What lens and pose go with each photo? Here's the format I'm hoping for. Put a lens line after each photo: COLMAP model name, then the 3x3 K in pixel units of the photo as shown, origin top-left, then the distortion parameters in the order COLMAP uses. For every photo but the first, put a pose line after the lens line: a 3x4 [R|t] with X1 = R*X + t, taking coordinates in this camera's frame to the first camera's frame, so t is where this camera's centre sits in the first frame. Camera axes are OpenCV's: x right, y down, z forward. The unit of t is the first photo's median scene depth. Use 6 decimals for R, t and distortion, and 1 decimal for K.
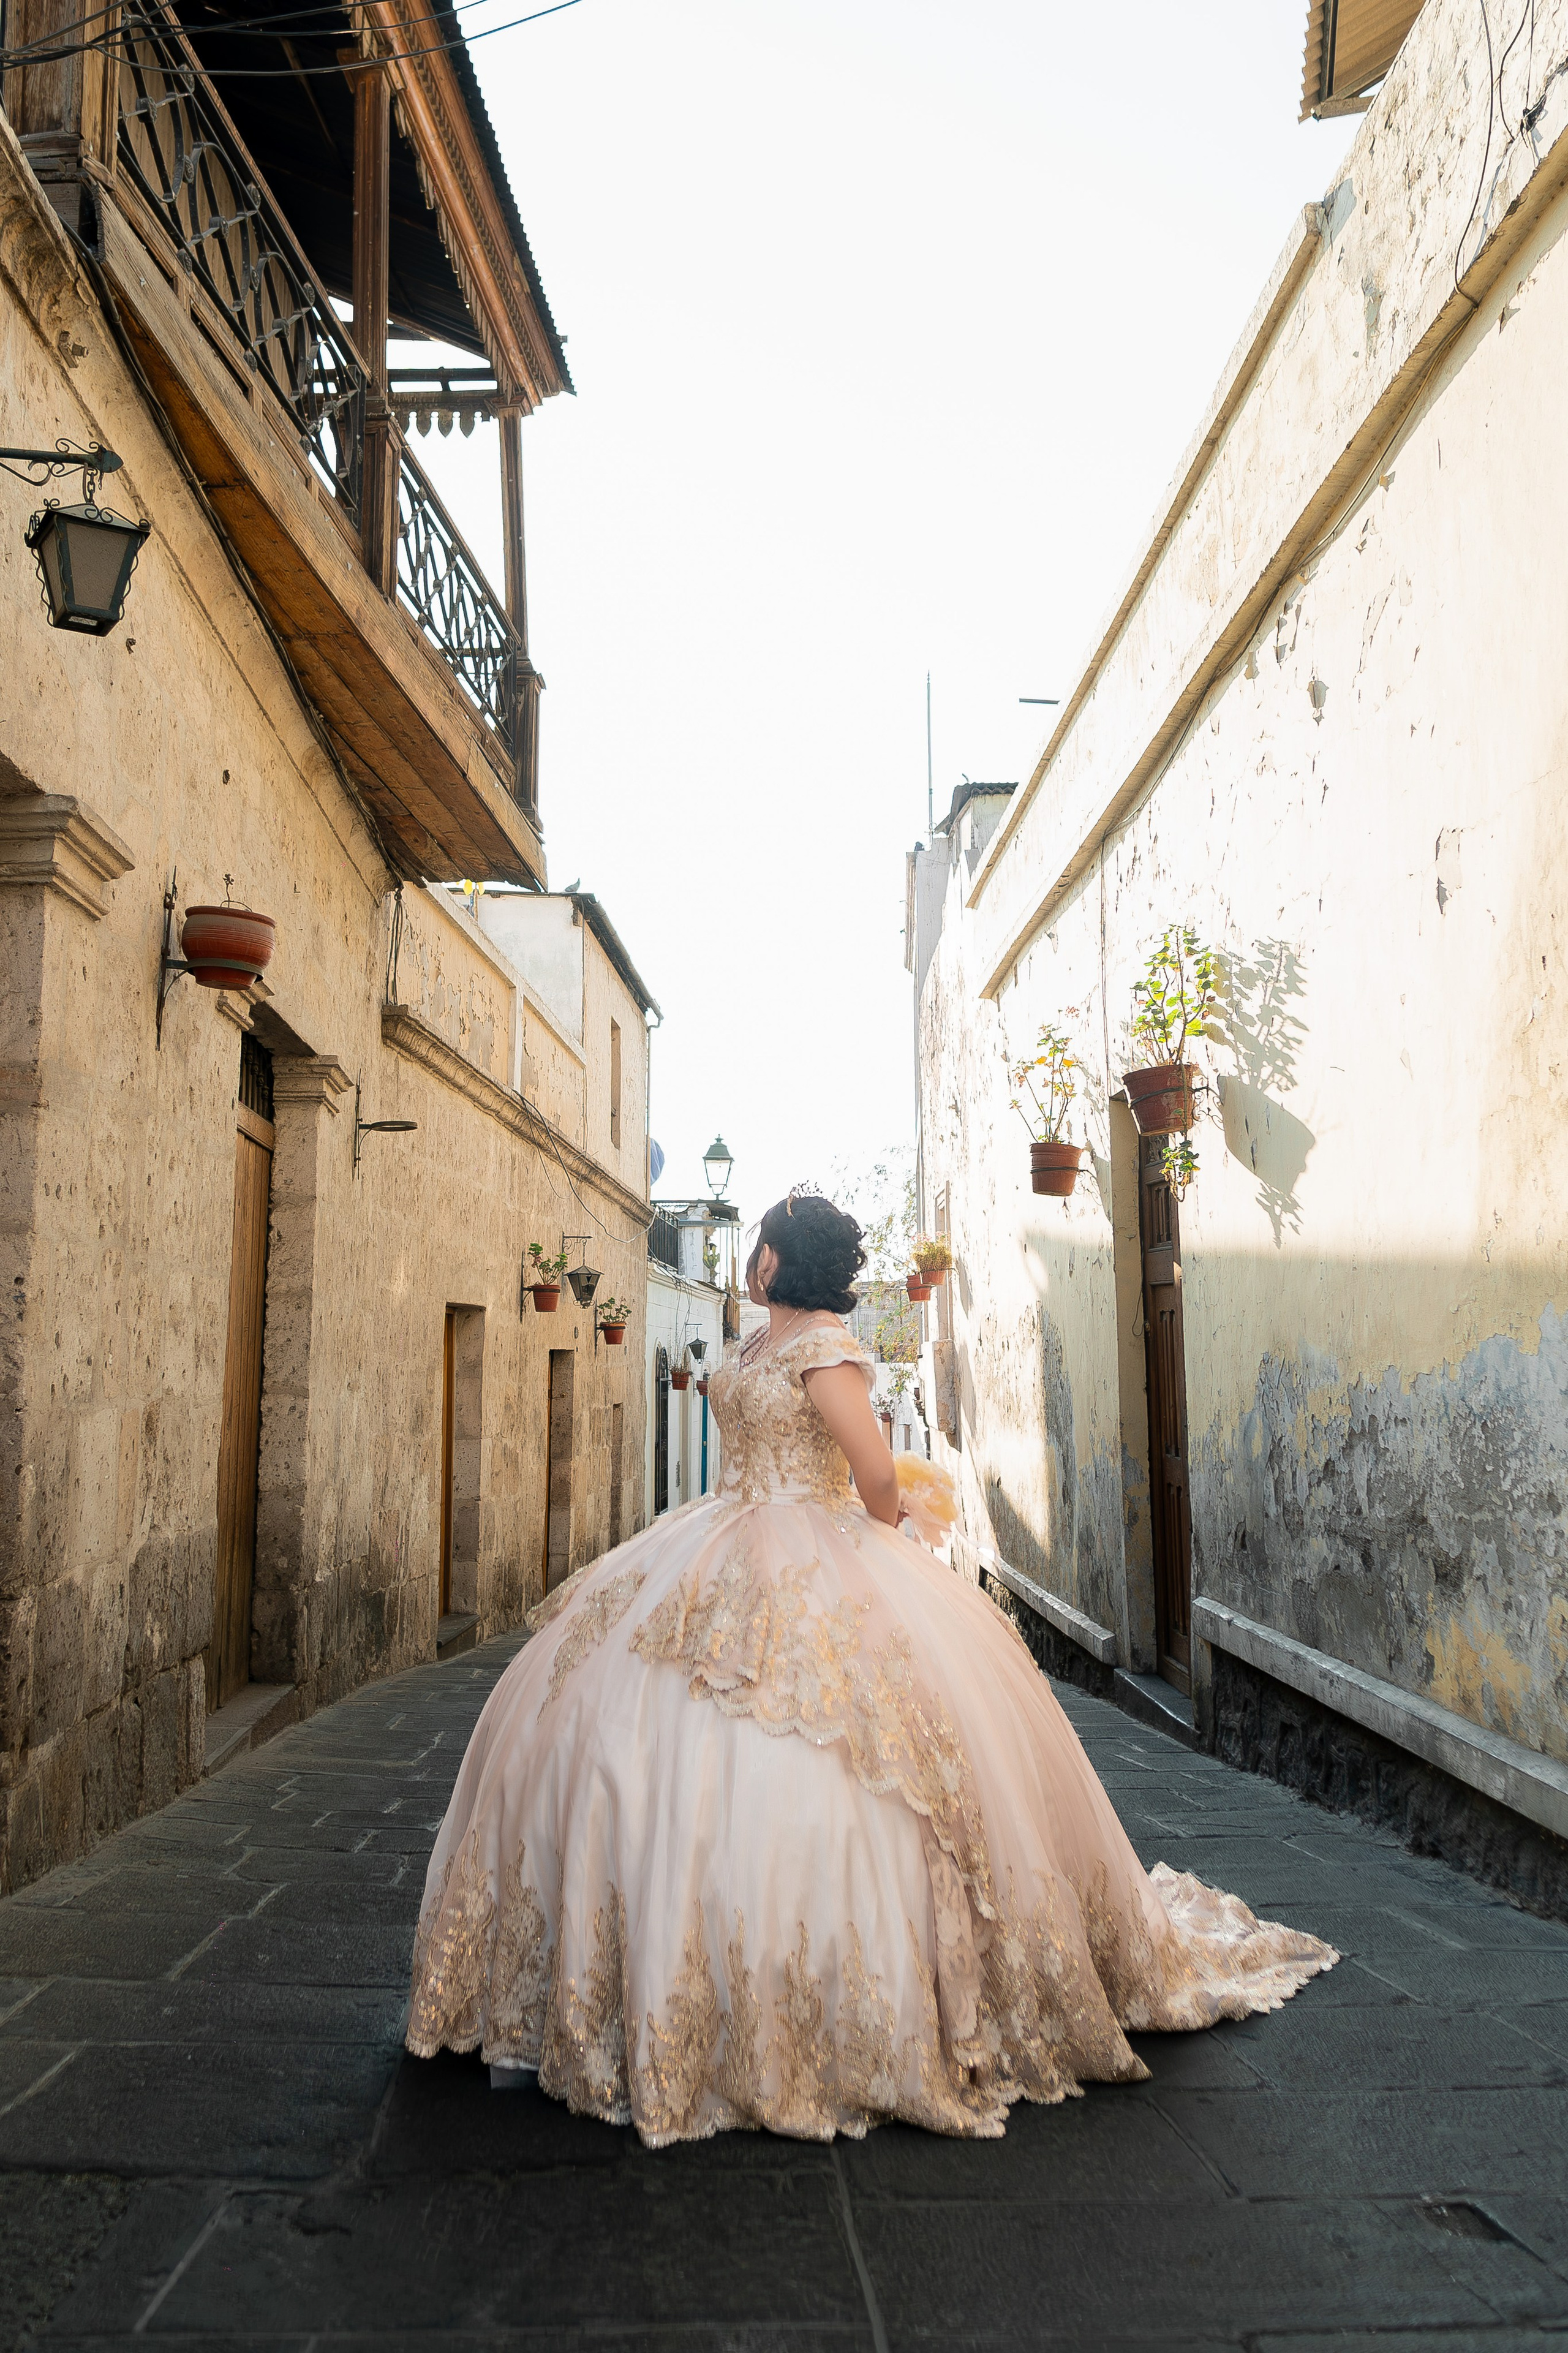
lens RADIAL K [[1421.2, 0, 784.0], [0, 1421.2, 1176.5], [0, 0, 1]] dist [-0.005266, 0.001242]
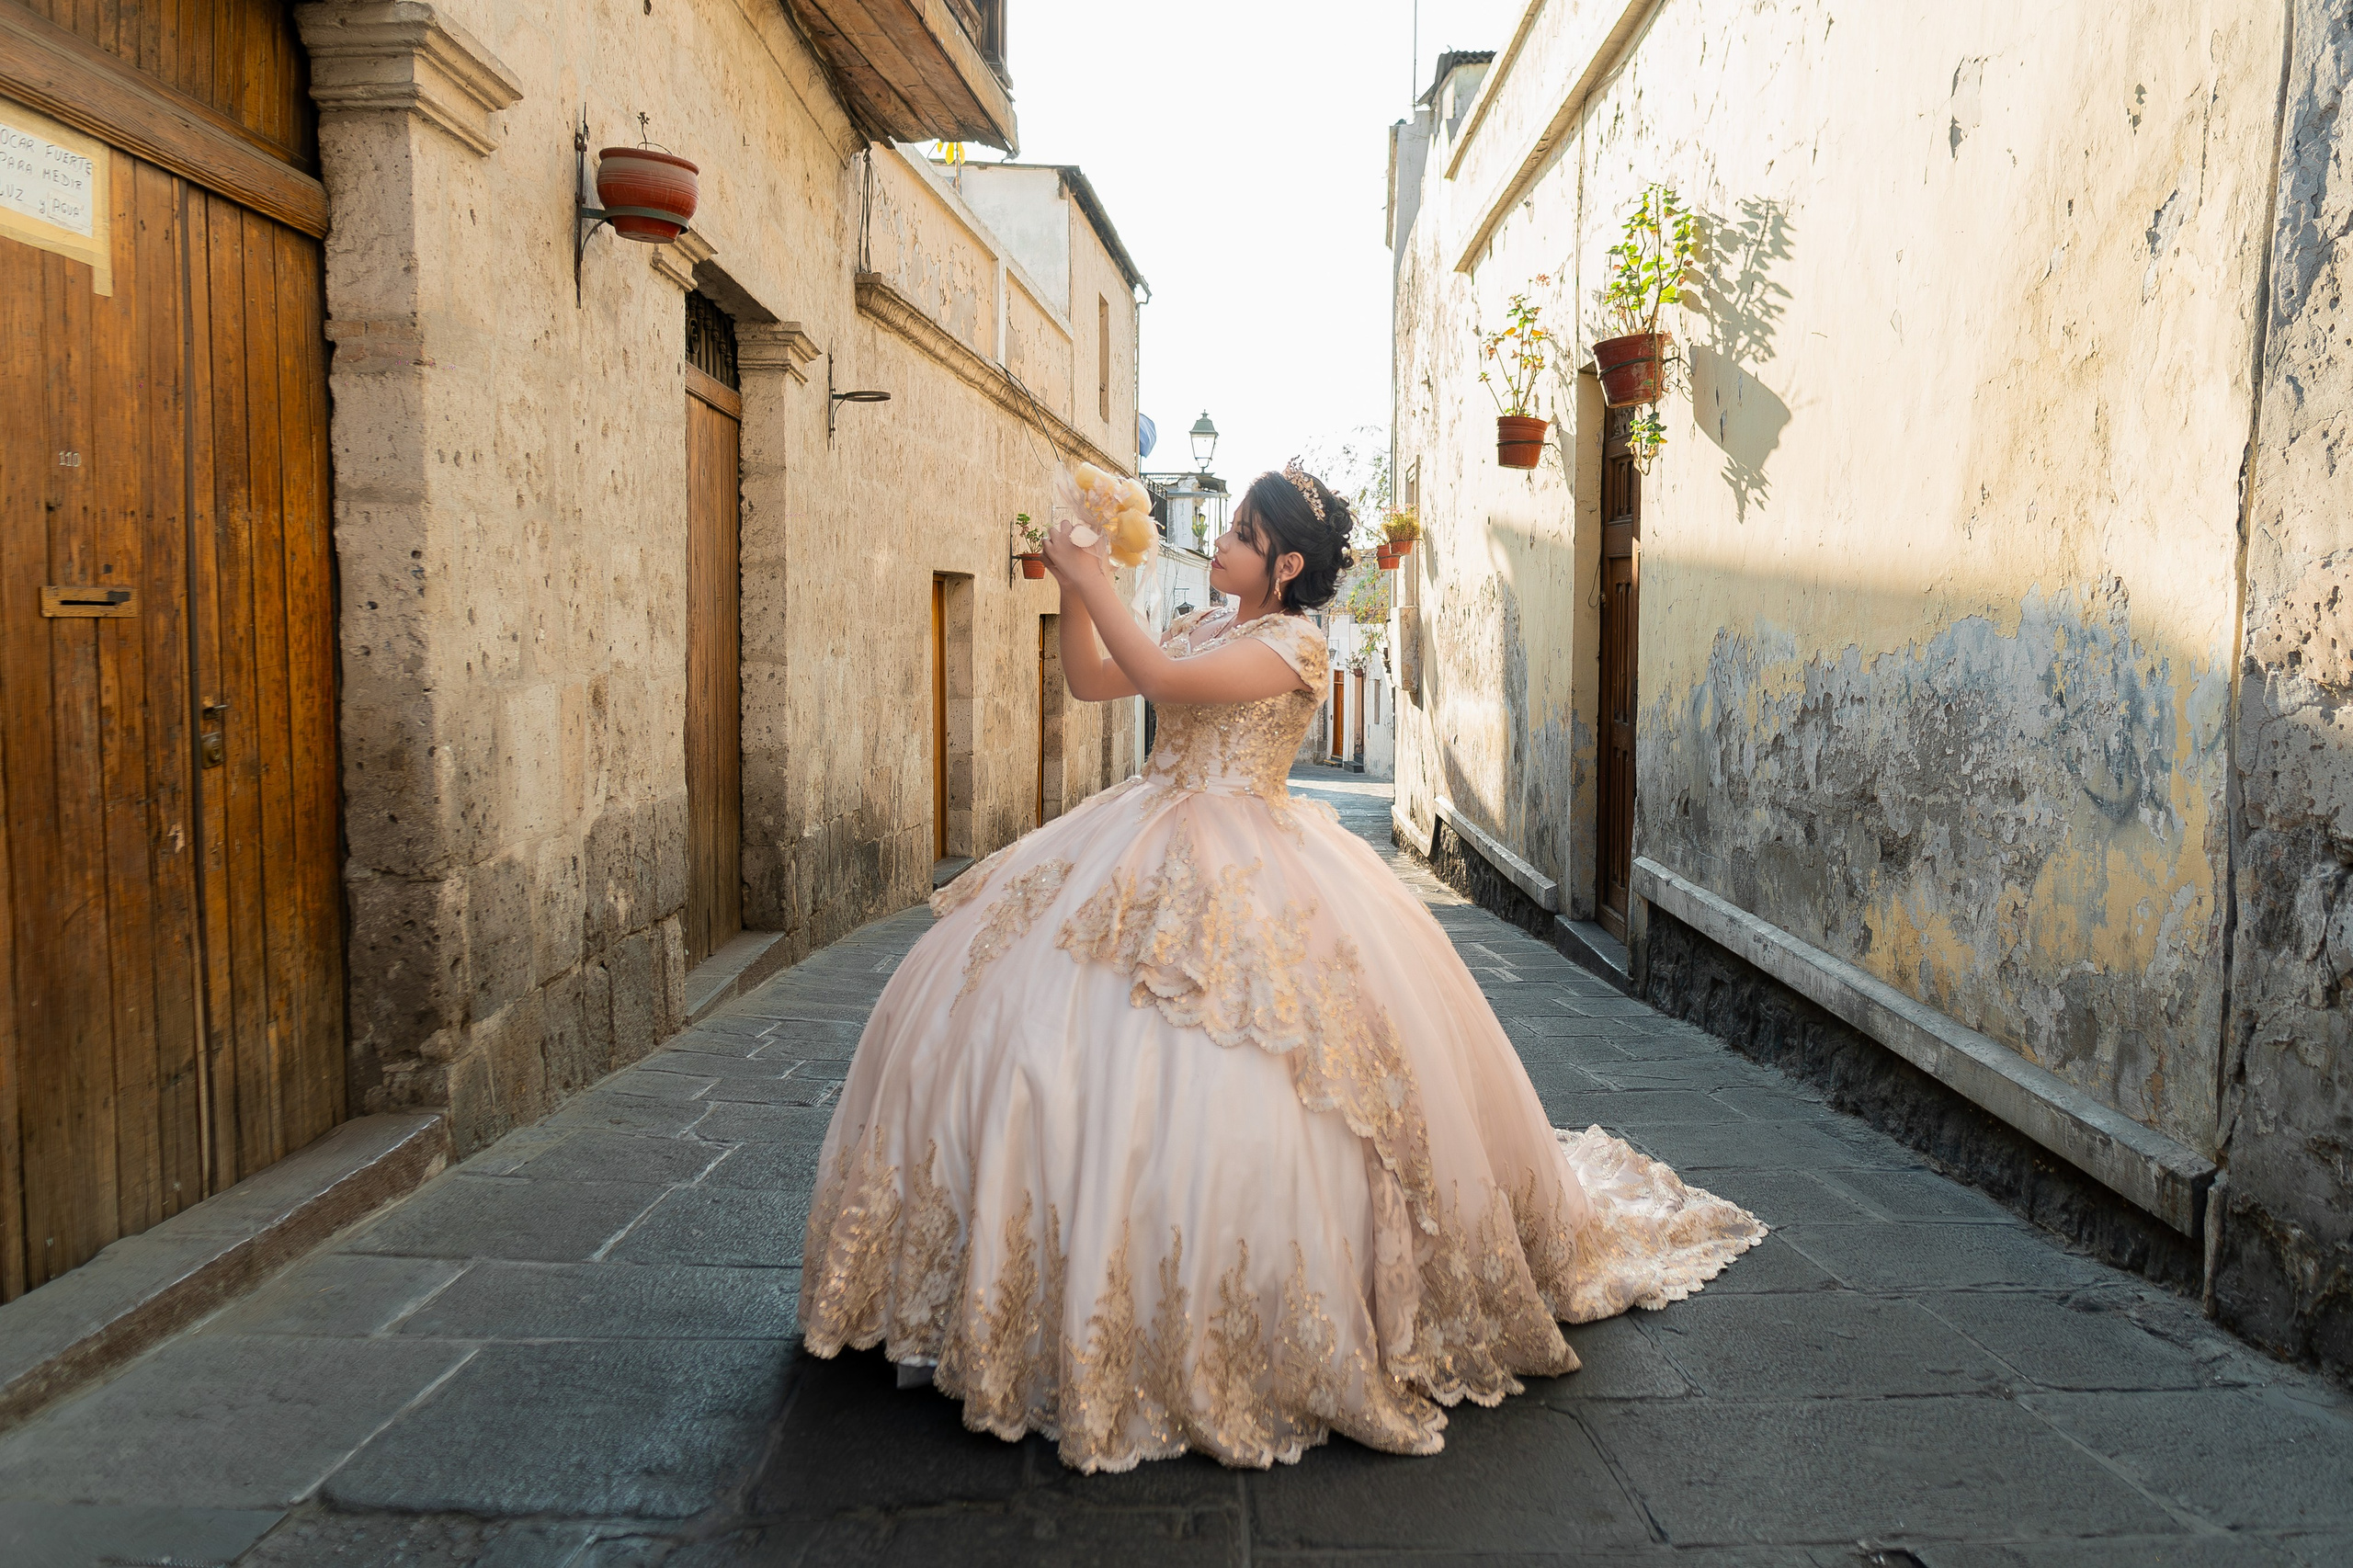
lens RADIAL K [[1681.4, 0, 1176.5], [0, 1681.4, 784.0], [0, 0, 1]] dist [0.001442, 0.001834]
pose [[0.999967, 0.005062, -0.006418, -0.041652], [-0.003670, 0.979615, 0.200851, -0.005799], [0.007304, -0.200821, 0.979601, -0.205318]]
